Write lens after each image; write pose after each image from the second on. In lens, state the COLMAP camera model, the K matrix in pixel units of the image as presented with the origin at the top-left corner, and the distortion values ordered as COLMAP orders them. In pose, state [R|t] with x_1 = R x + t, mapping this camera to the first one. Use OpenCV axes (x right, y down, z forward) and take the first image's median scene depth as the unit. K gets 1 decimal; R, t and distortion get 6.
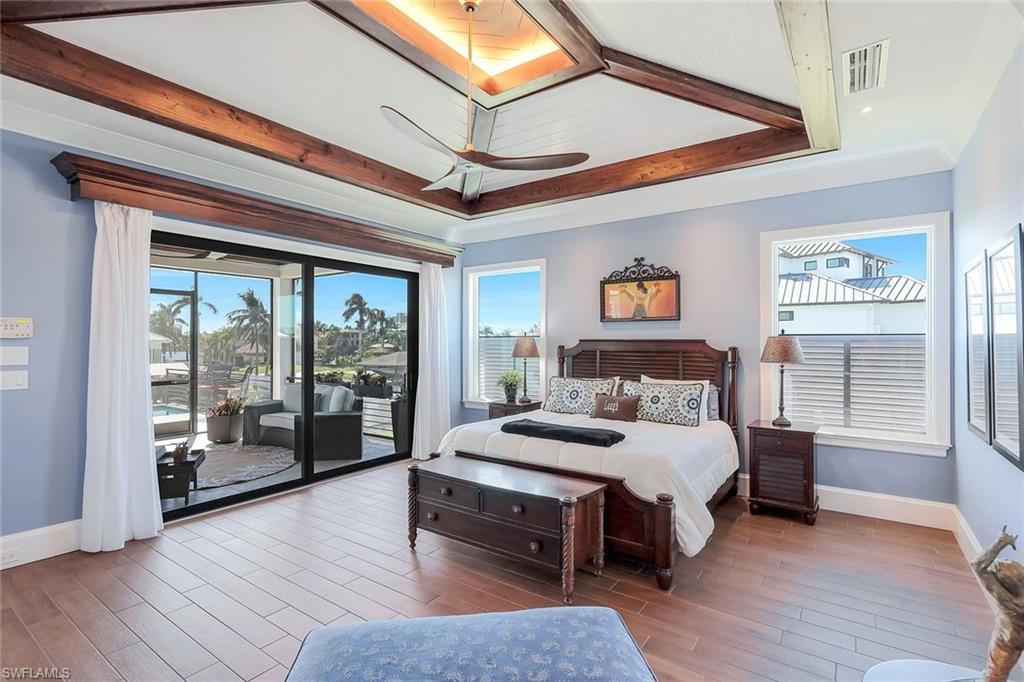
lens RADIAL K [[502.6, 0, 509.0], [0, 502.6, 337.0], [0, 0, 1]] dist [0.002840, 0.000748]
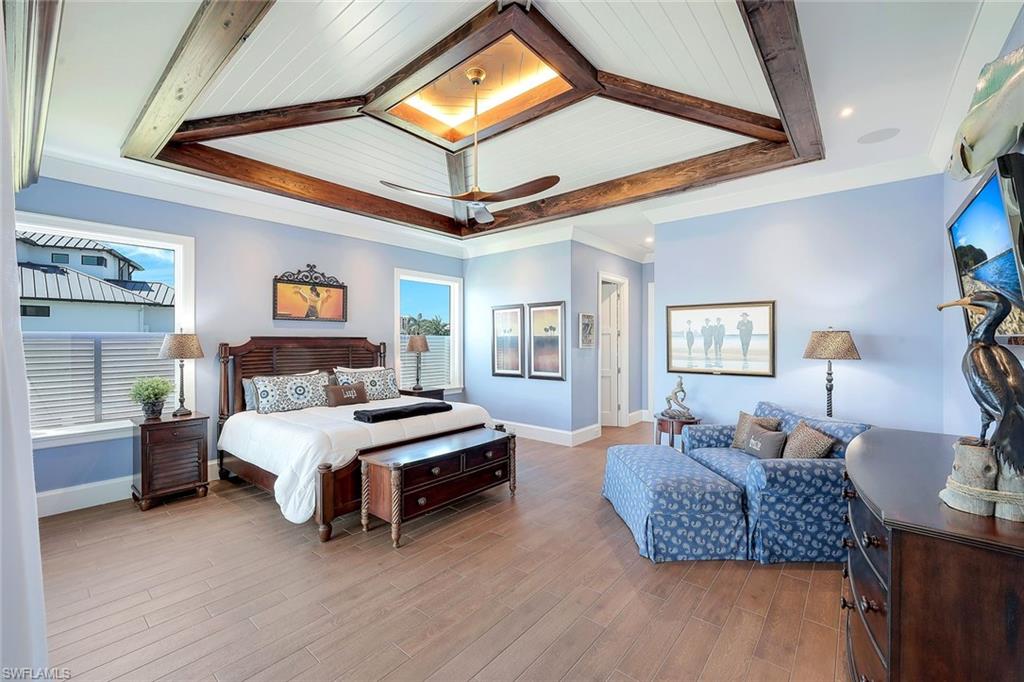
lens RADIAL K [[420.5, 0, 510.7], [0, 420.5, 341.9], [0, 0, 1]] dist [0.001593, -0.000069]
pose [[0.058745, -0.005866, 0.998256, -0.654088], [-0.009861, 0.999931, 0.006456, 0.005664], [-0.998224, -0.010223, 0.058683, 0.489003]]
